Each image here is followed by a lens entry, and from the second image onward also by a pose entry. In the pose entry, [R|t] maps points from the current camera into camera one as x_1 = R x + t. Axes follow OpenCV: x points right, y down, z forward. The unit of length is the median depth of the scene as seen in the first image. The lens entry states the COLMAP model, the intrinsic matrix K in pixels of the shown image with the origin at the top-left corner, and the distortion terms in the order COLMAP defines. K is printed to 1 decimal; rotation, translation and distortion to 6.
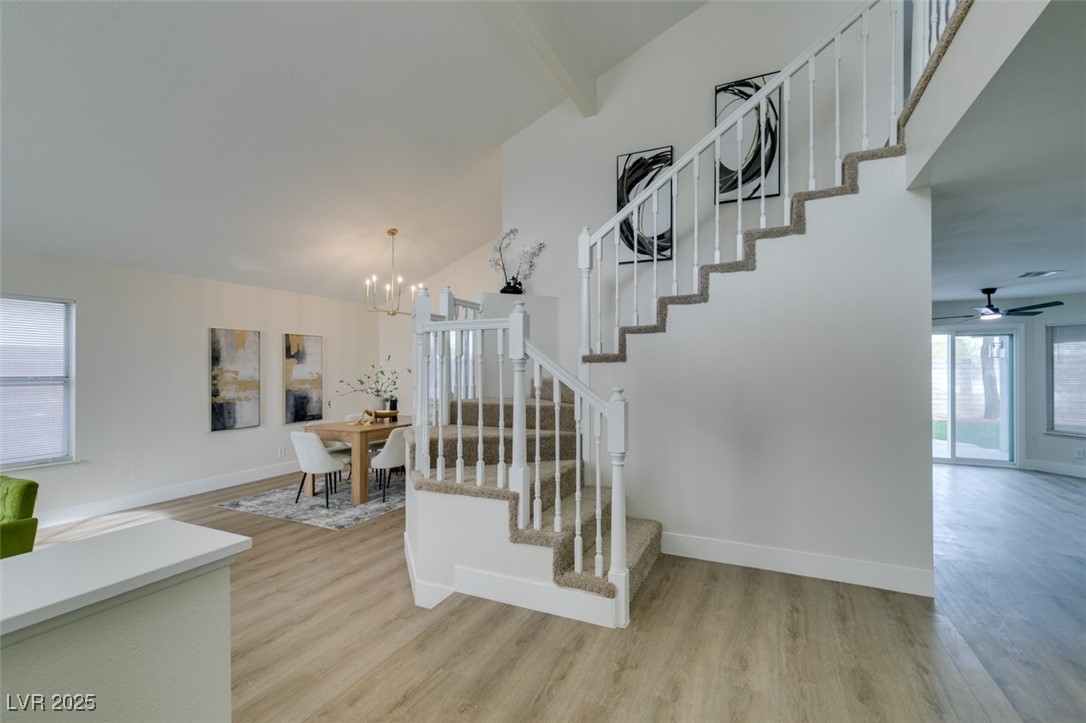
lens RADIAL K [[485.3, 0, 539.9], [0, 485.3, 367.6], [0, 0, 1]] dist [0.004525, -0.000382]
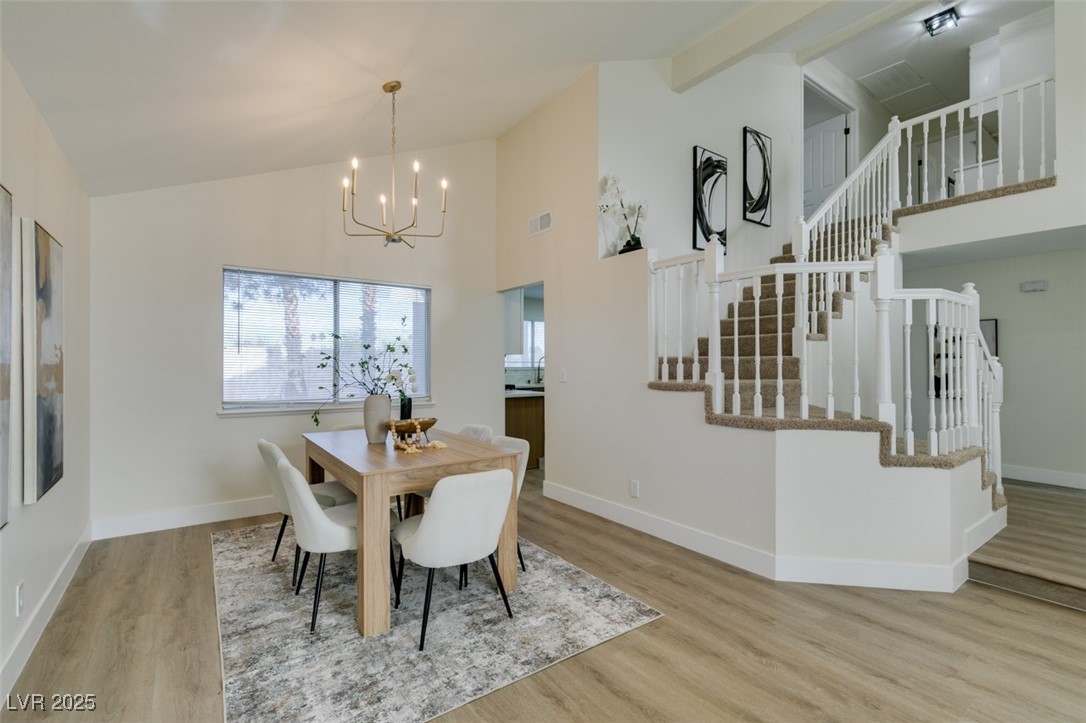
lens RADIAL K [[485.3, 0, 539.9], [0, 485.3, 367.6], [0, 0, 1]] dist [0.004525, -0.000382]
pose [[0.481838, -0.005580, 0.876242, -0.939238], [-0.000938, 0.999976, 0.006884, 0.034999], [-0.876260, -0.004138, 0.481822, 0.808470]]
